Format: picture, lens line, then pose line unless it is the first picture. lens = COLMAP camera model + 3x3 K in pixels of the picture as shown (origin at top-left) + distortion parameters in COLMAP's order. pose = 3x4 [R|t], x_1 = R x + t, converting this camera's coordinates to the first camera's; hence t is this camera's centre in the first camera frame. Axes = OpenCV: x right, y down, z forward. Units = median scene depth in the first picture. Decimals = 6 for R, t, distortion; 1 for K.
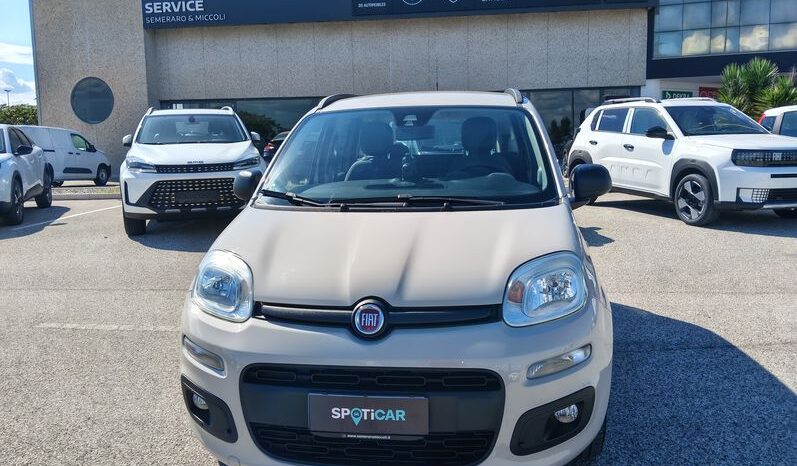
lens RADIAL K [[645.4, 0, 401.0], [0, 645.4, 235.5], [0, 0, 1]] dist [0.071317, -0.162641]
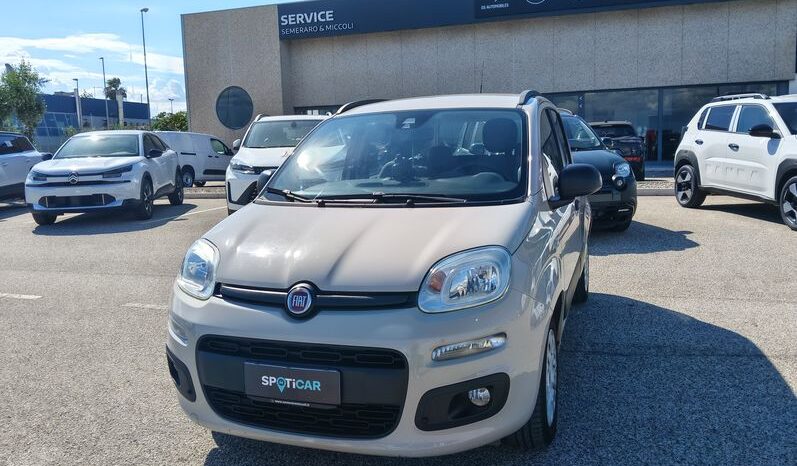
lens RADIAL K [[645.4, 0, 402.6], [0, 645.4, 236.9], [0, 0, 1]] dist [0.071317, -0.162641]
pose [[0.978226, 0.021102, -0.206469, 0.243220], [-0.021280, 0.999773, 0.001357, 0.008675], [0.206451, 0.003066, 0.978452, -0.048430]]
